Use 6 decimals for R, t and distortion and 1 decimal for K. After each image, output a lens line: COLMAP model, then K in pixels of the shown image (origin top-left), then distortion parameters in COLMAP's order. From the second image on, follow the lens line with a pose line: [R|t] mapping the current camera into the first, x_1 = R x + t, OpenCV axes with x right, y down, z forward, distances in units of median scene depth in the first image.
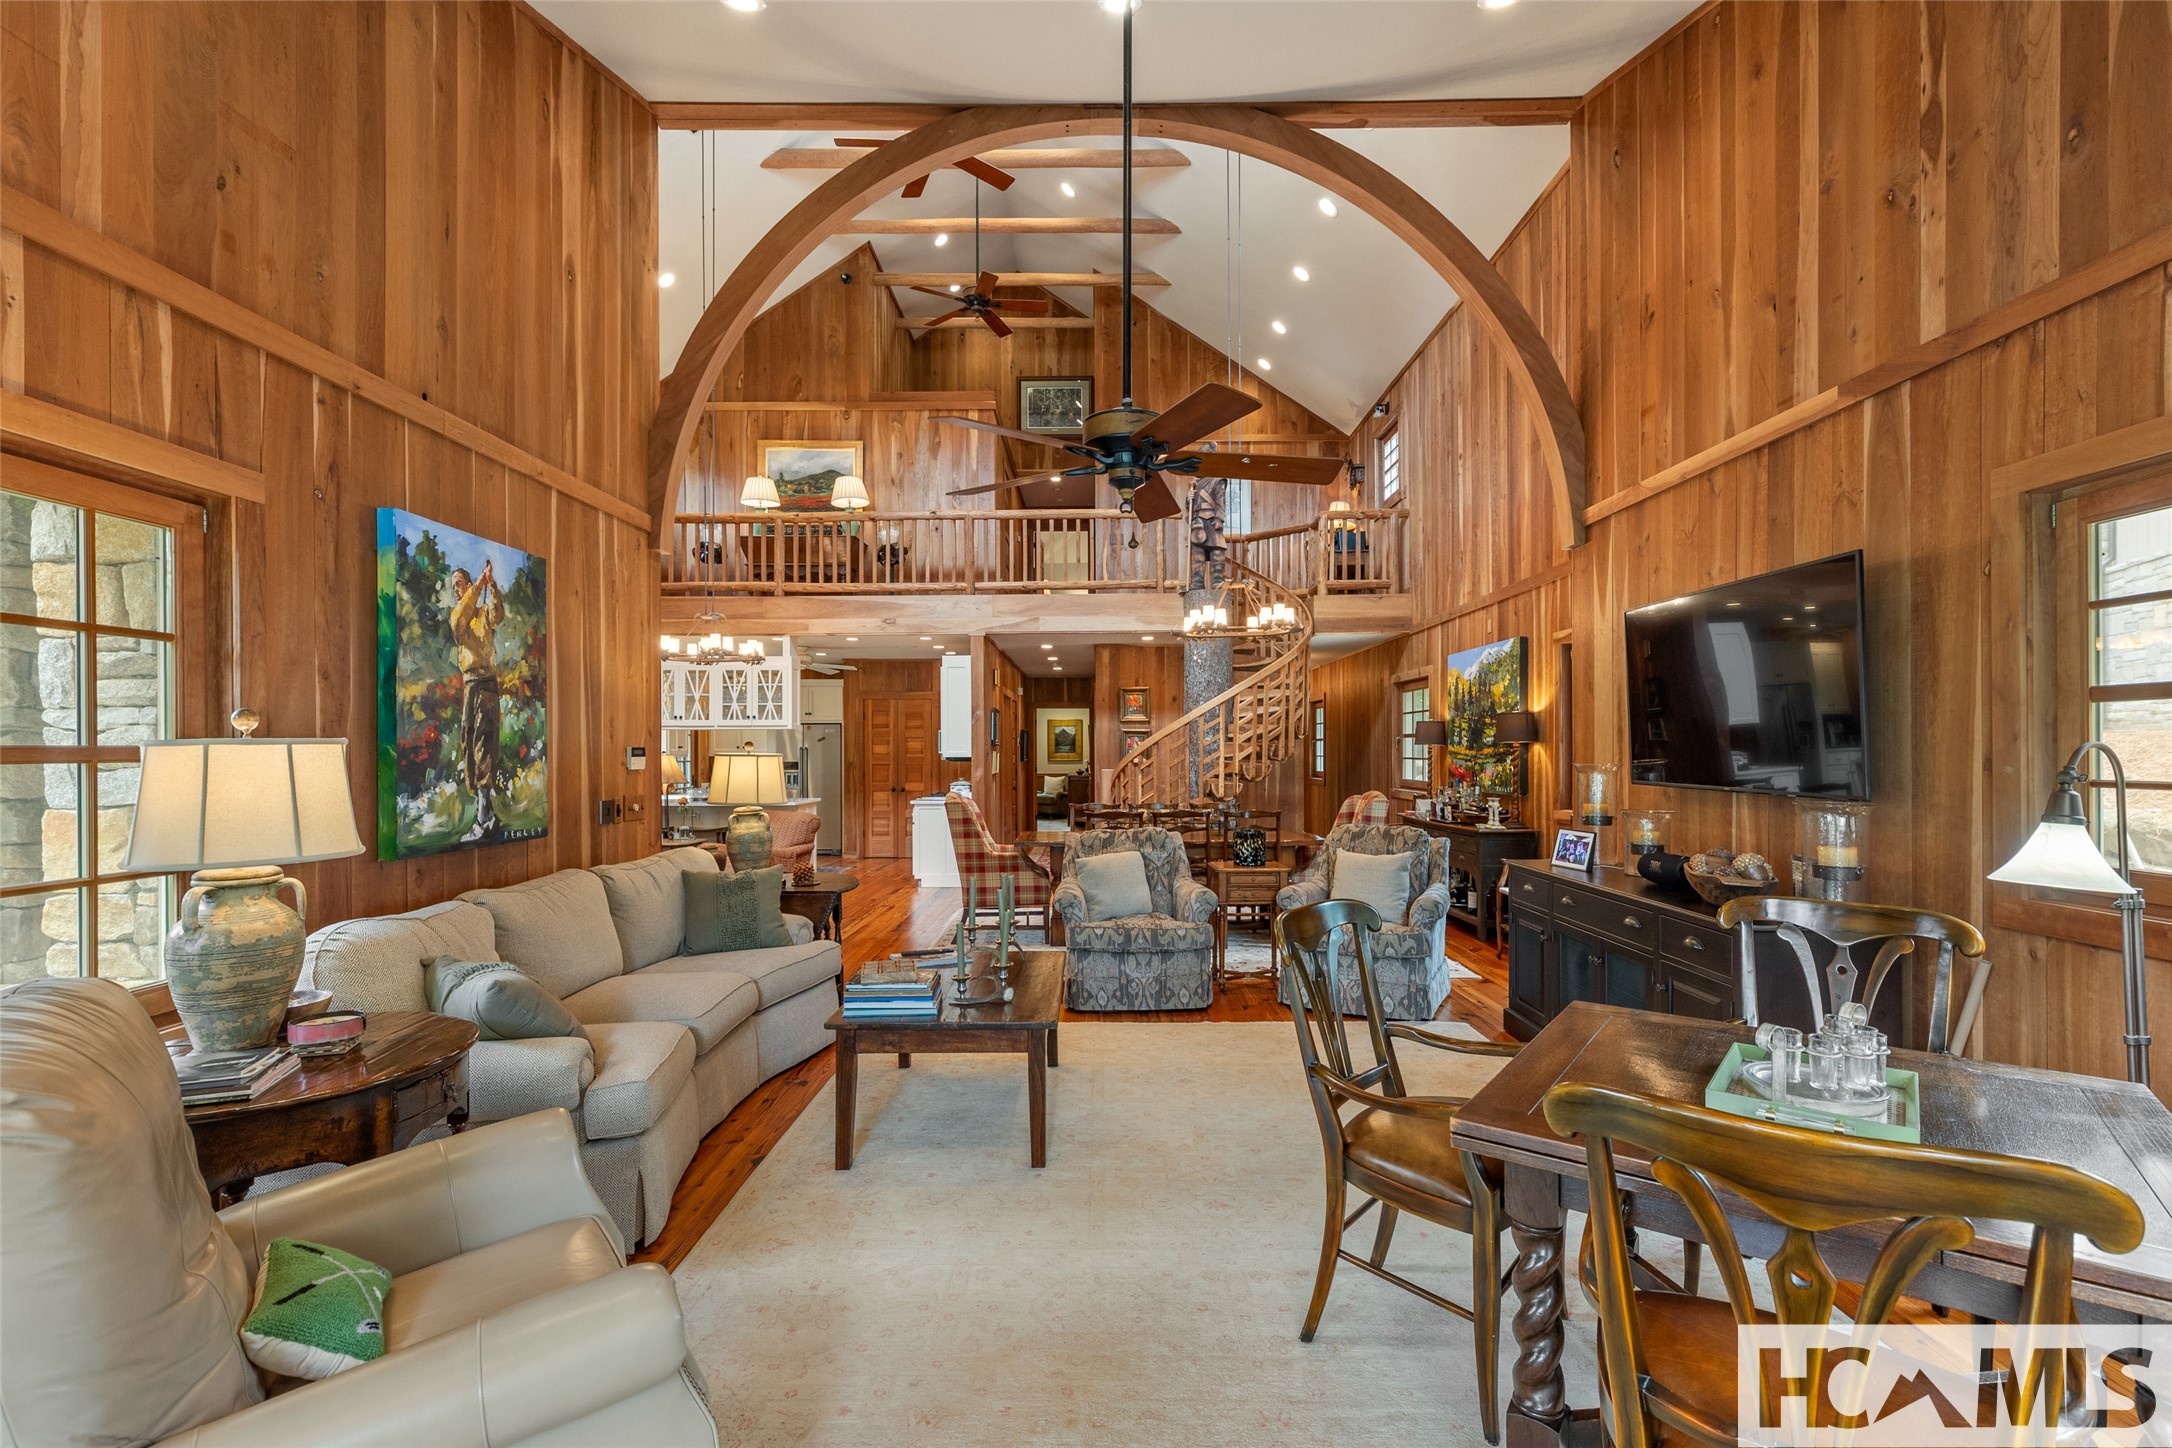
lens RADIAL K [[980.2, 0, 1092.8], [0, 980.2, 742.0], [0, 0, 1]] dist [0.003716, -0.000150]
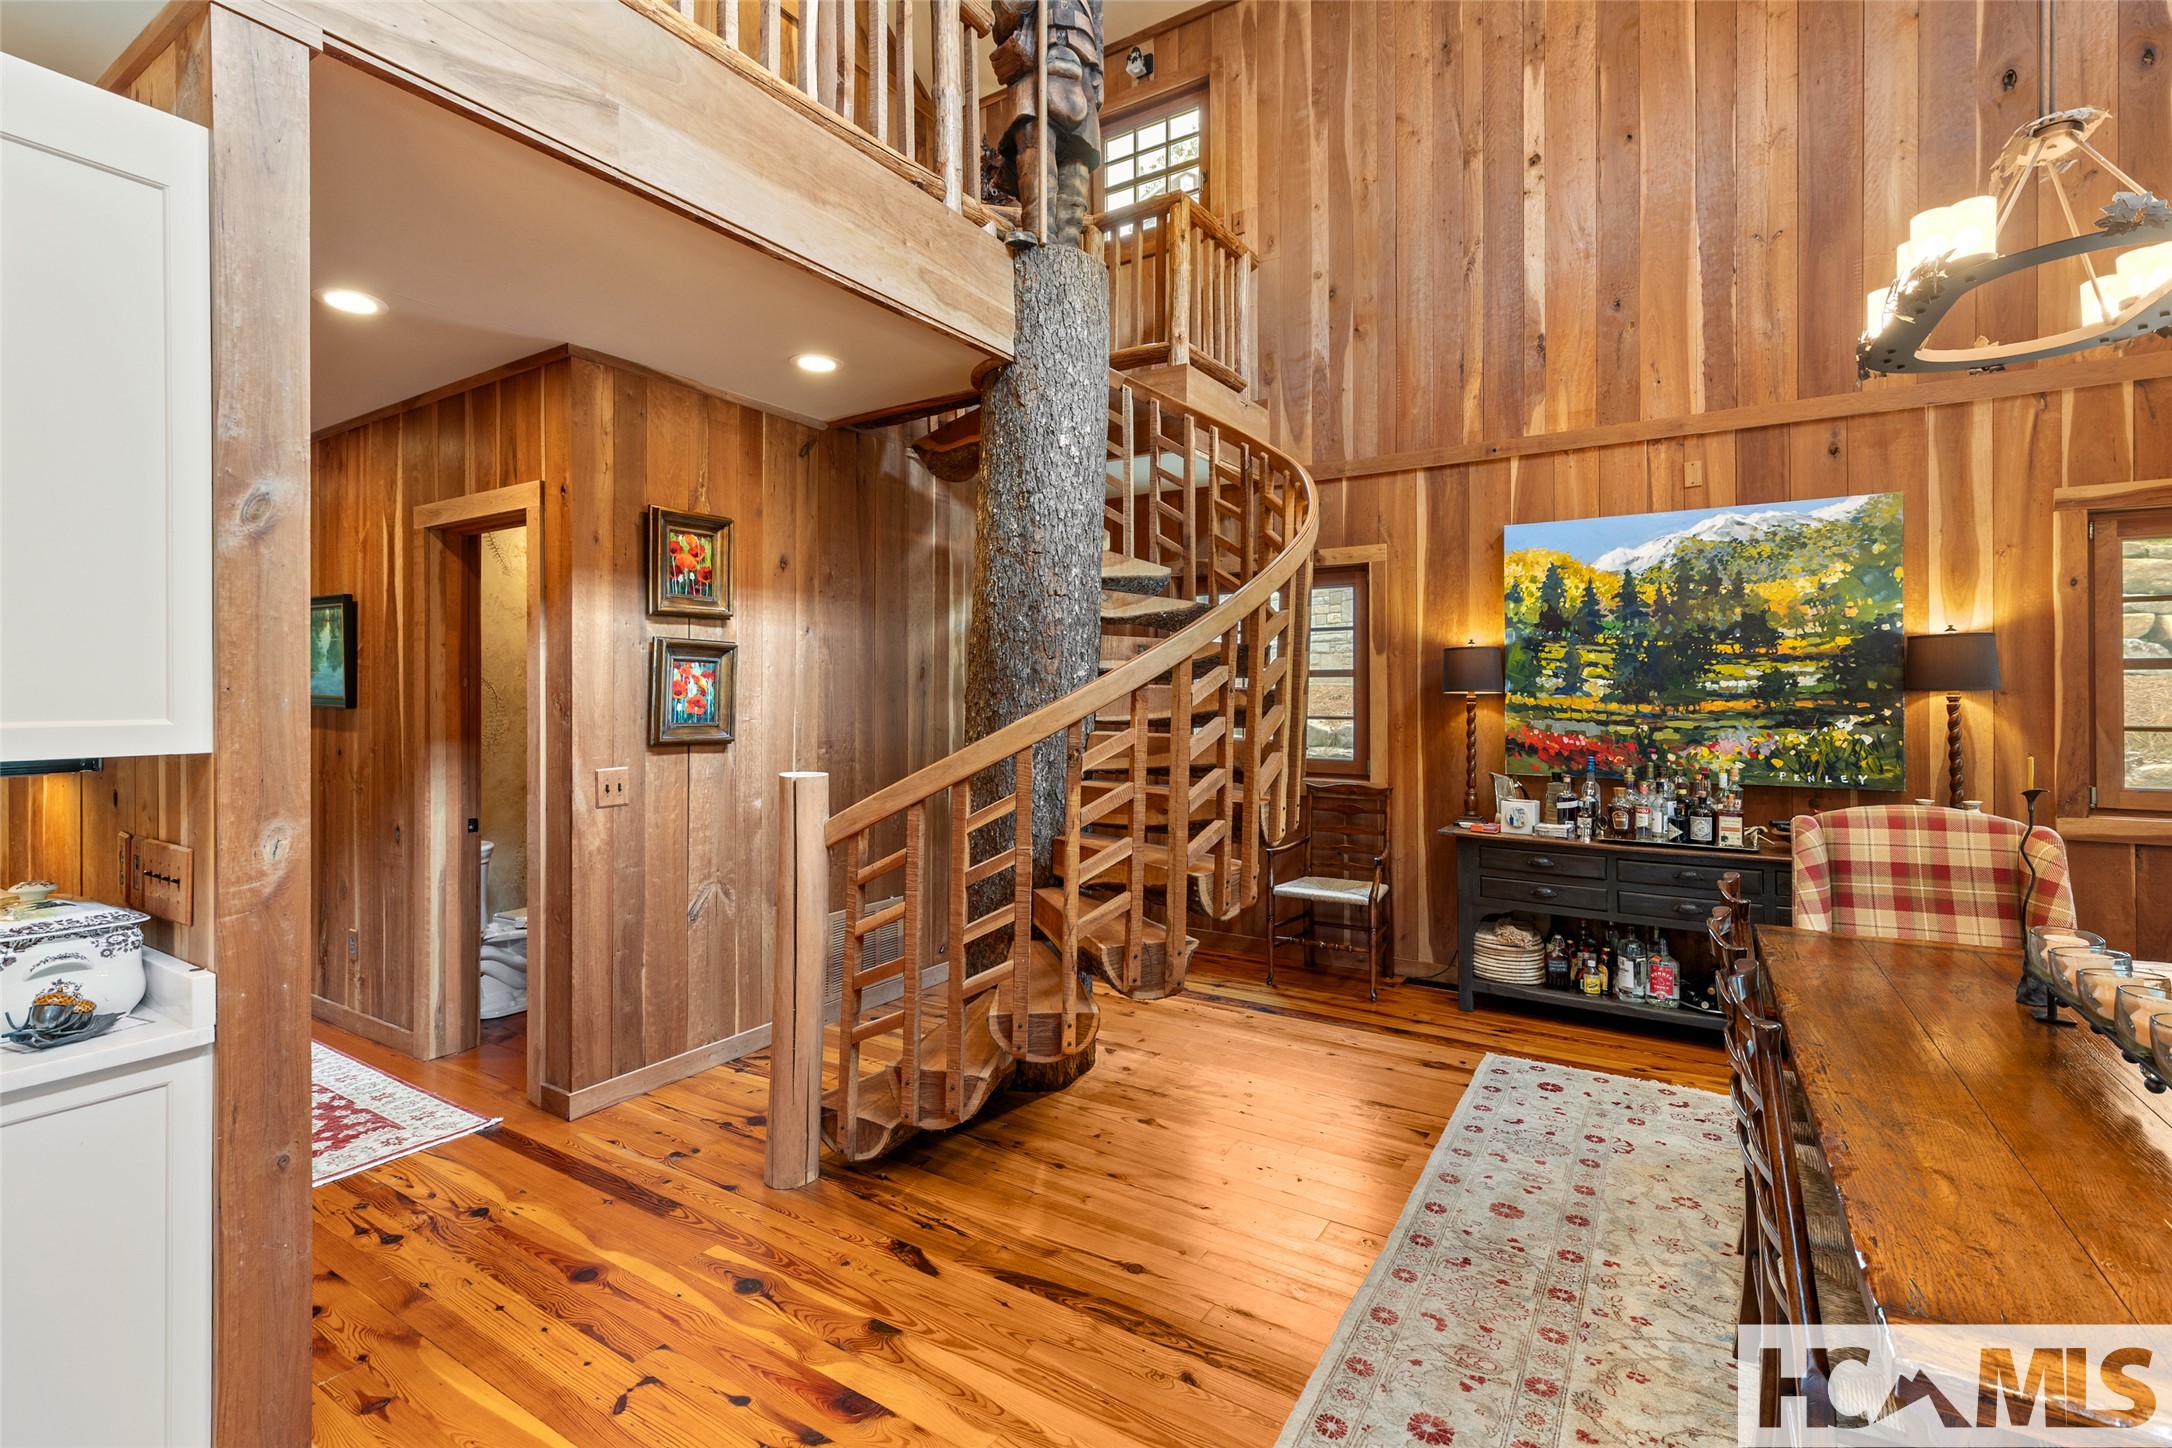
lens RADIAL K [[983.8, 0, 1090.8], [0, 983.8, 688.9], [0, 0, 1]] dist [0.004543, 0.000004]
pose [[0.531183, 0.004808, 0.847244, -0.205662], [-0.008998, 0.999960, -0.000033, 0.002827], [-0.847209, -0.007606, 0.531205, 0.877446]]
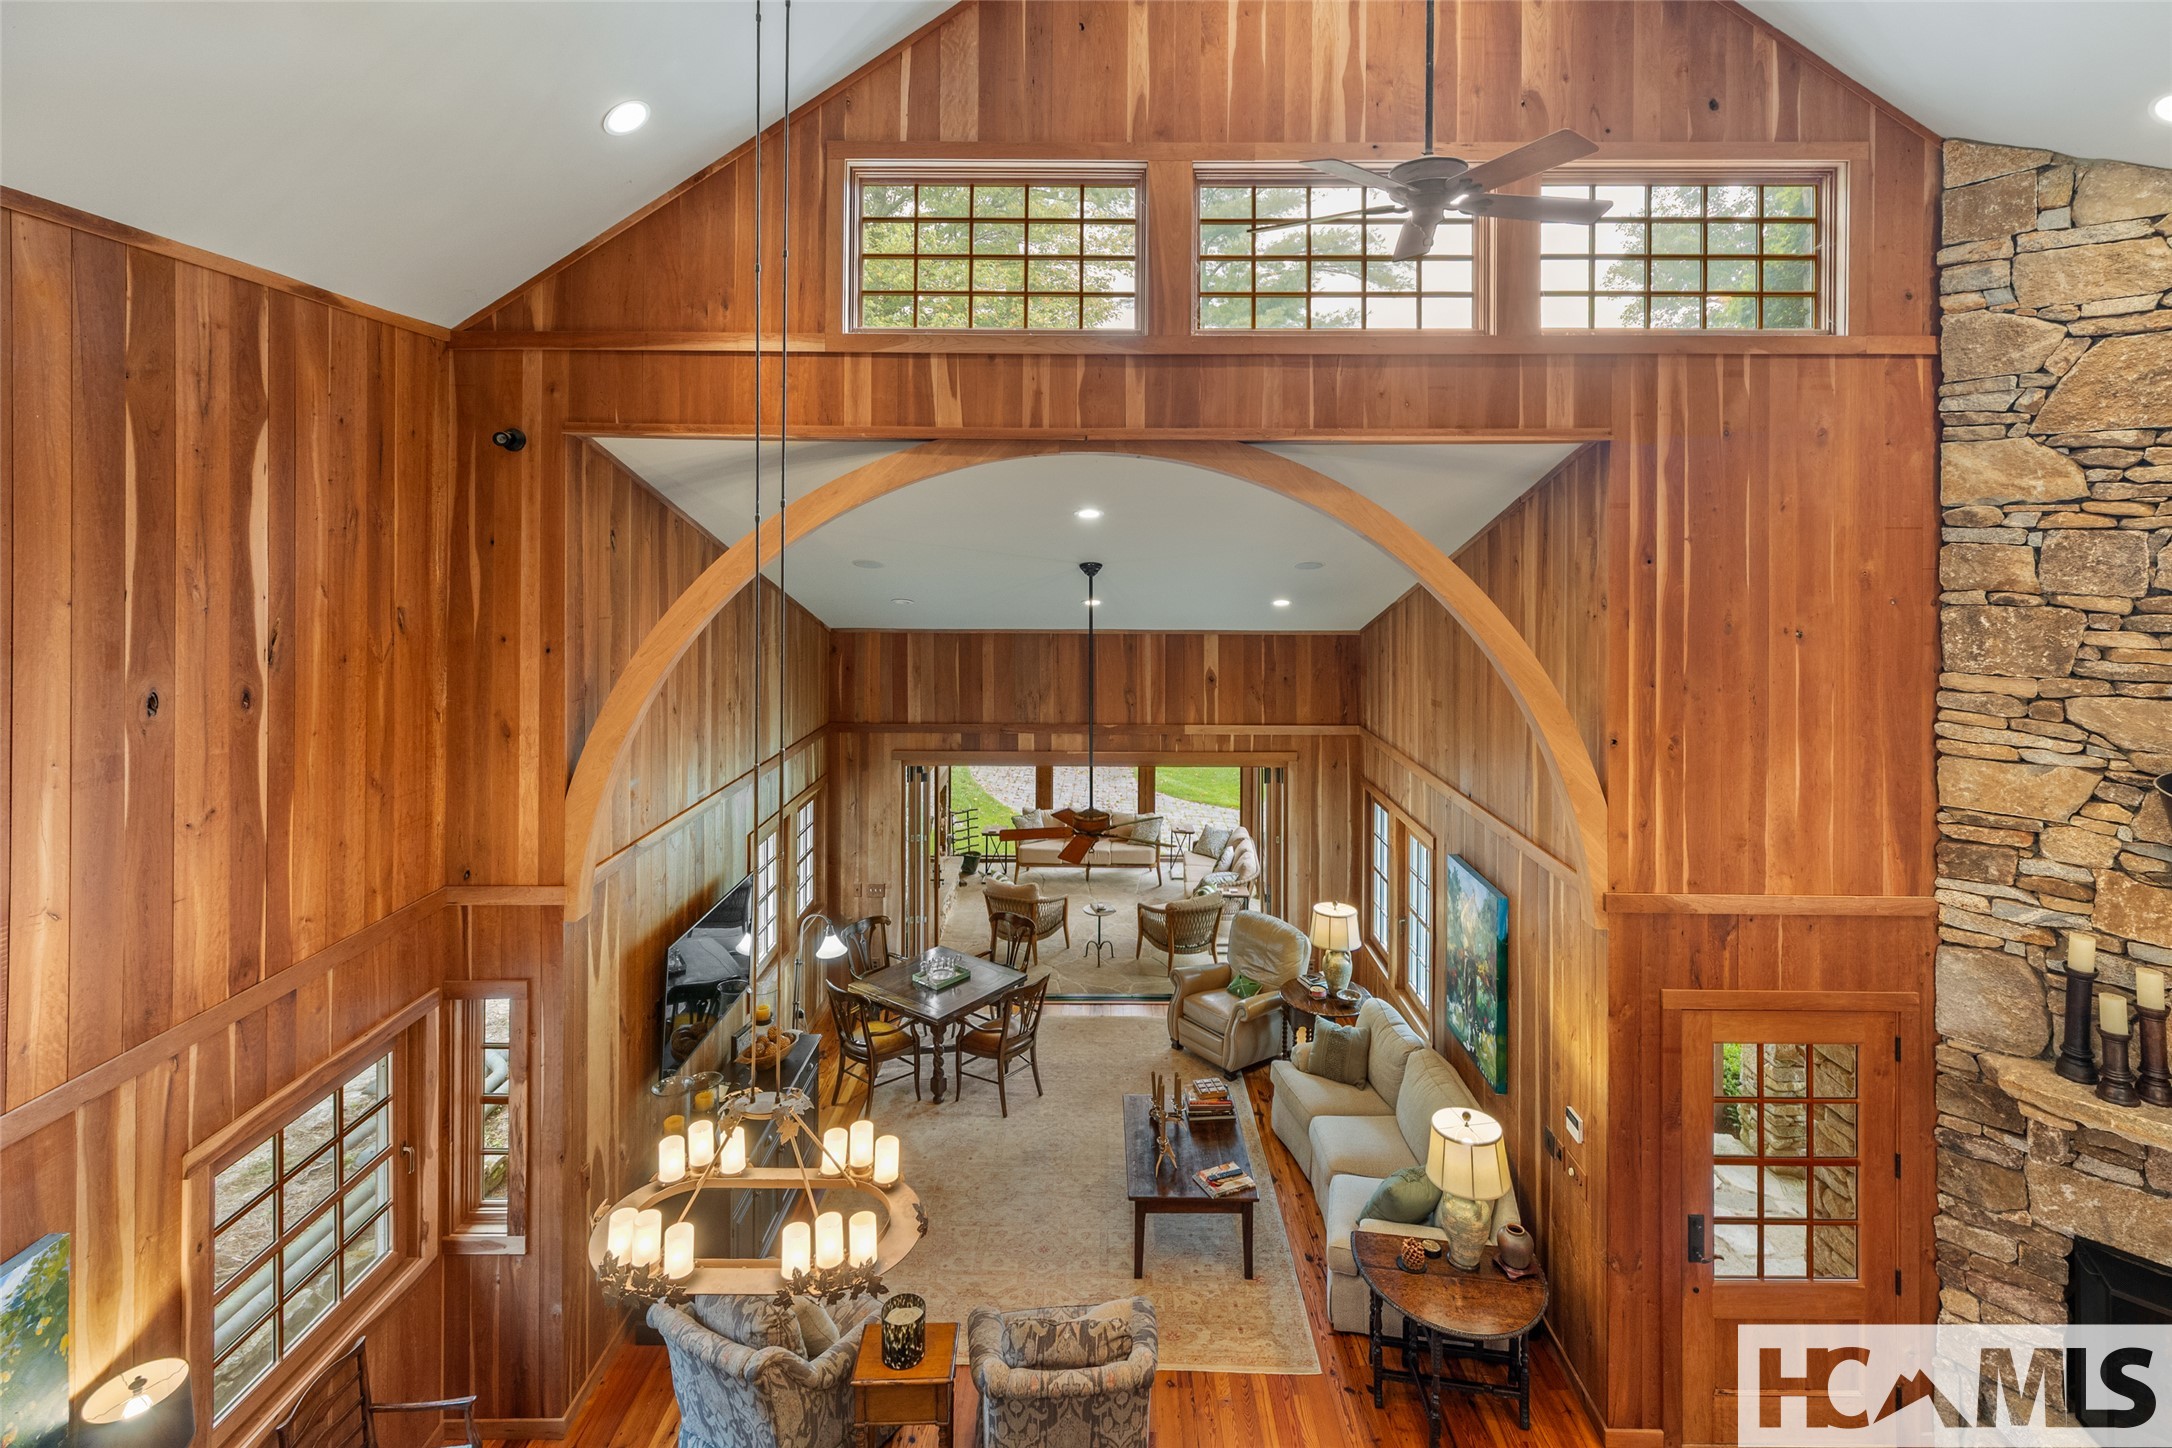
lens RADIAL K [[1027.9, 0, 1096.4], [0, 1027.9, 553.4], [0, 0, 1]] dist [0.005953, -0.000003]
pose [[-0.999995, 0.003170, 0.000647, 0.005734], [0.003166, 0.999977, -0.005926, -0.310159], [-0.000665, -0.005924, -0.999982, 1.152764]]
